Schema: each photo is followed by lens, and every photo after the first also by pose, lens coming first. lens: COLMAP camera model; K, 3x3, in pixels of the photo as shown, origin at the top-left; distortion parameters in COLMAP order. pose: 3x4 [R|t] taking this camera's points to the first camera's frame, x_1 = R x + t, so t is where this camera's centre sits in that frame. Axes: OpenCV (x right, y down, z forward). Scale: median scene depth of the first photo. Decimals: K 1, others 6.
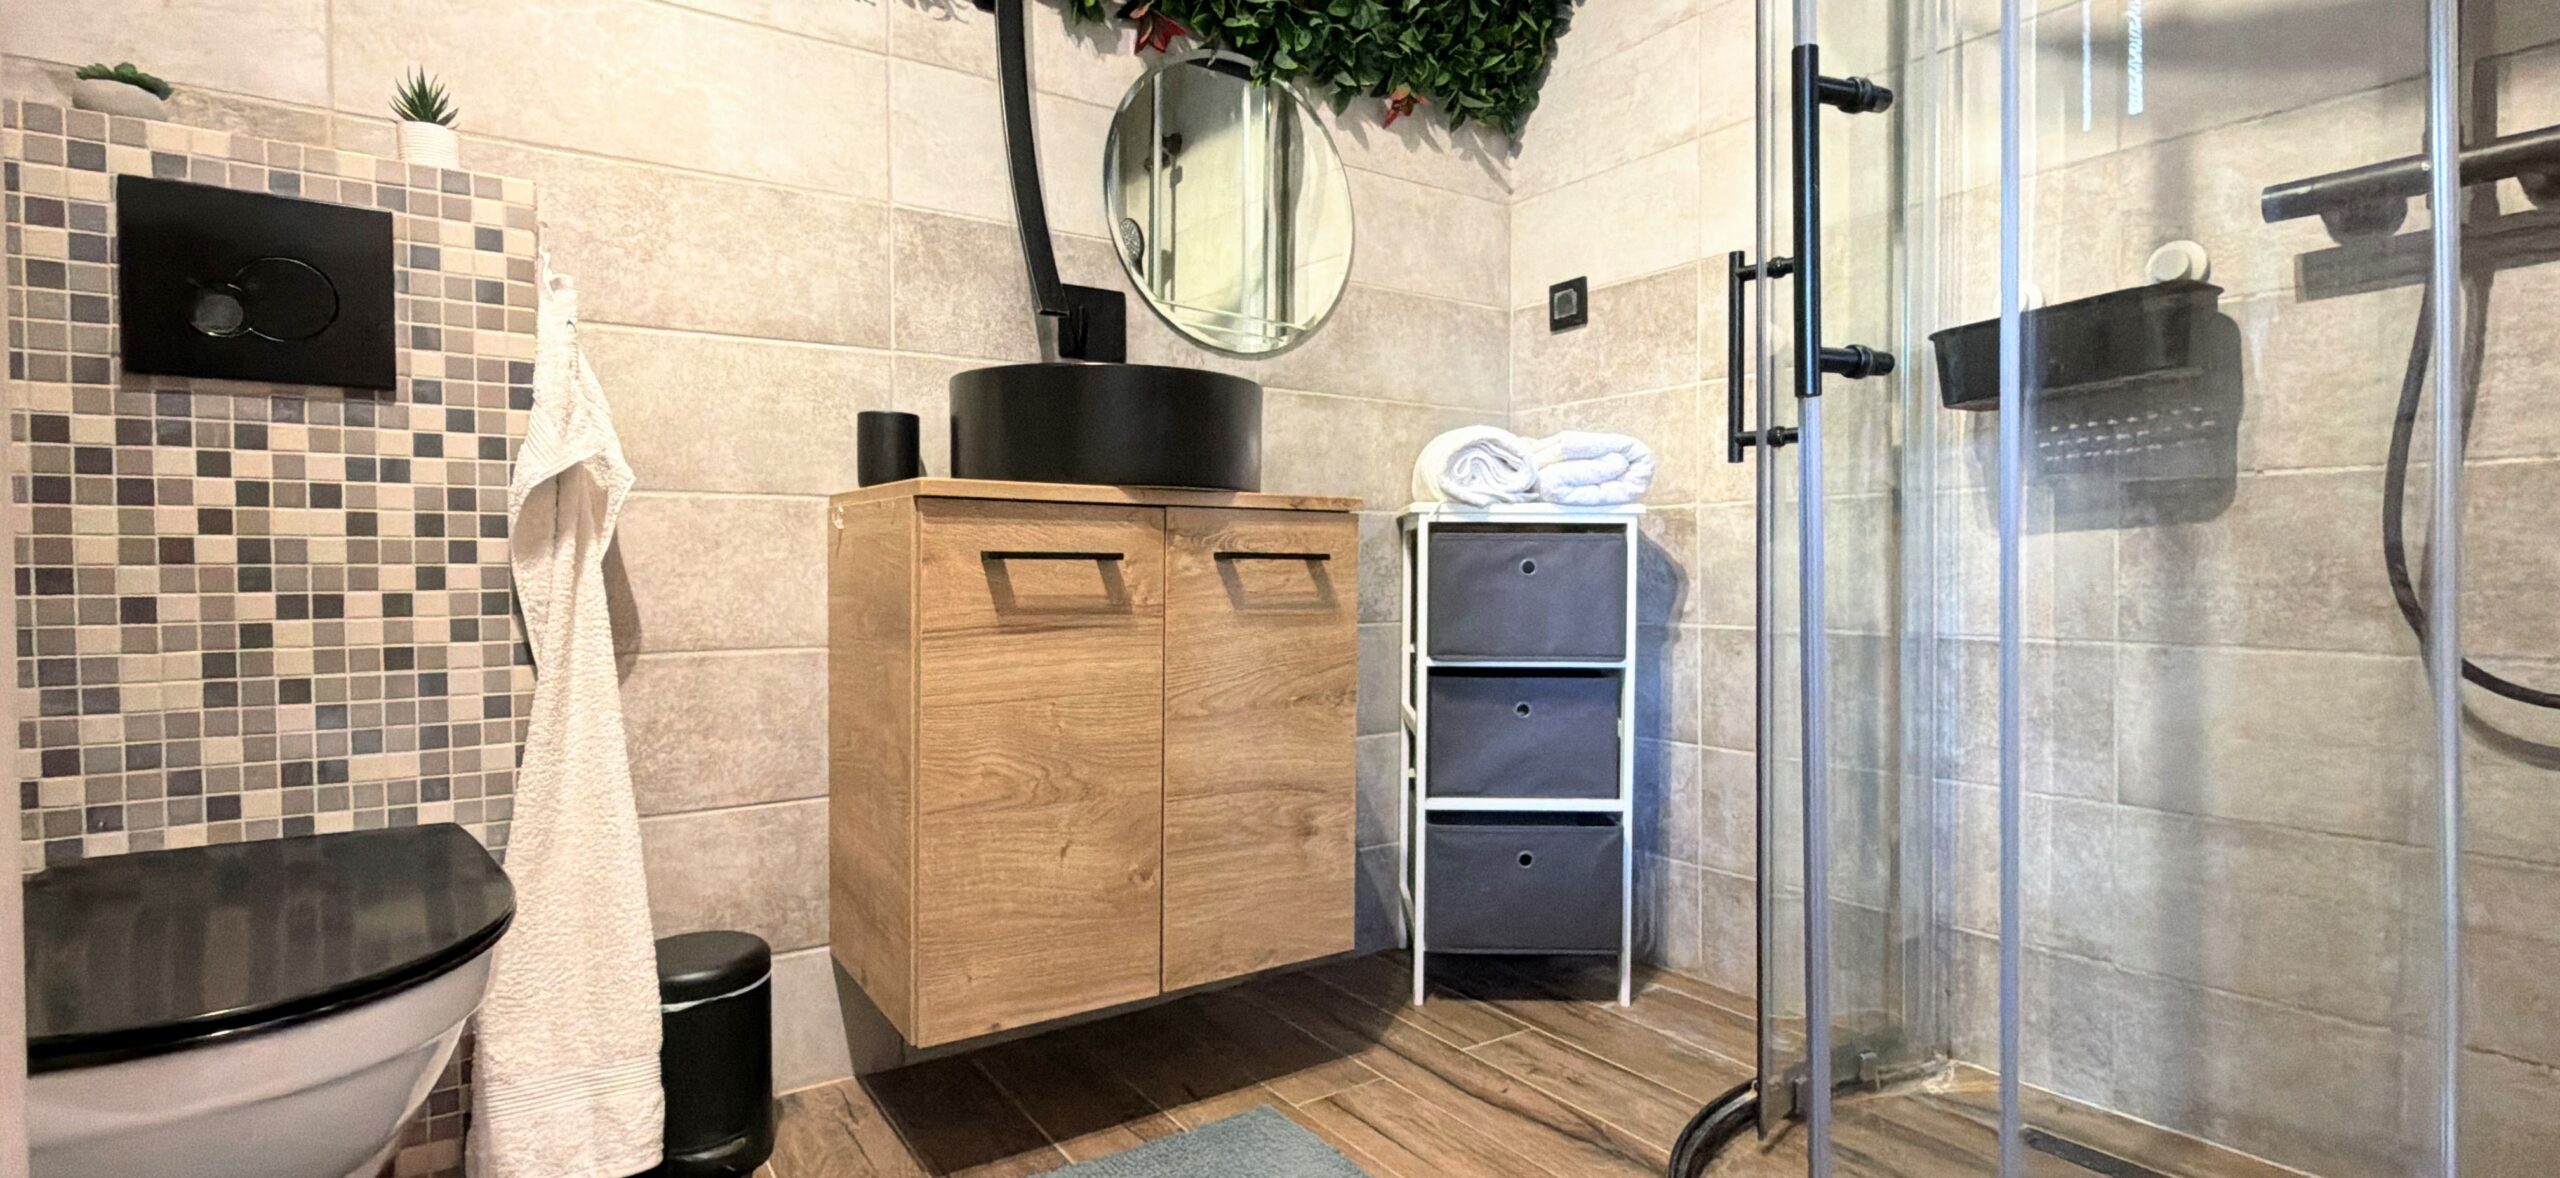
lens RADIAL K [[1163.5, 0, 1280.0], [0, 1163.5, 589.0], [0, 0, 1]] dist [-0.000613, -0.000243]
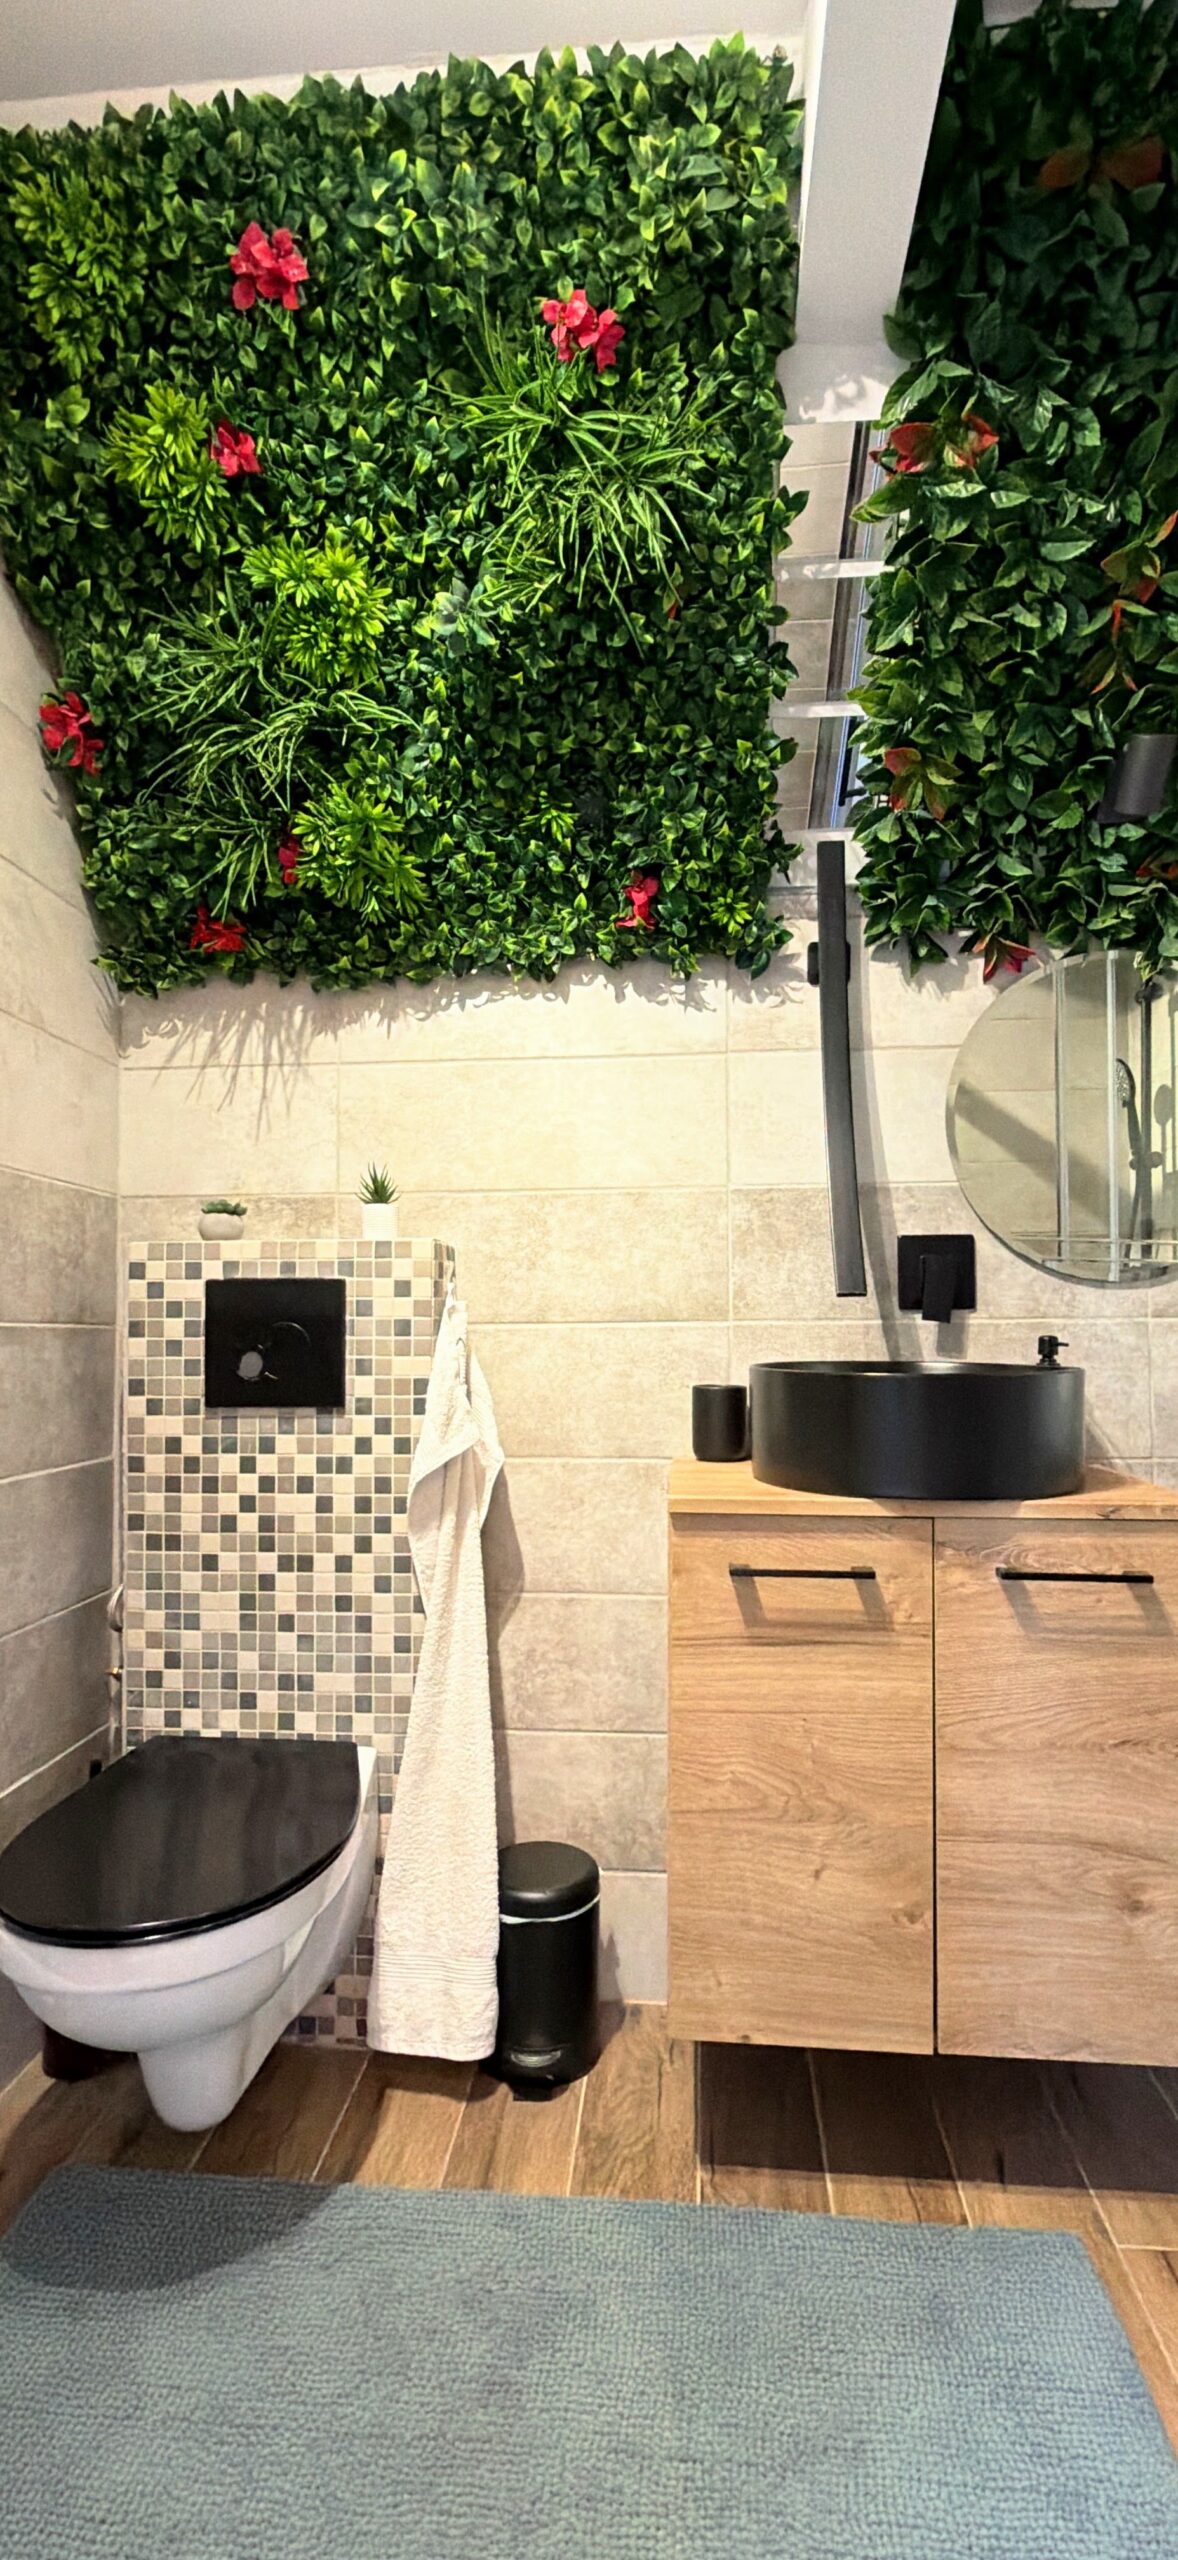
lens RADIAL K [[1163.5, 0, 589.0], [0, 1163.5, 1280.0], [0, 0, 1]] dist [-0.000613, -0.000243]
pose [[0.774533, -0.028088, -0.631910, 0.312061], [-0.010954, 0.998268, -0.057799, -0.224972], [0.632439, 0.051689, 0.772884, 0.100699]]
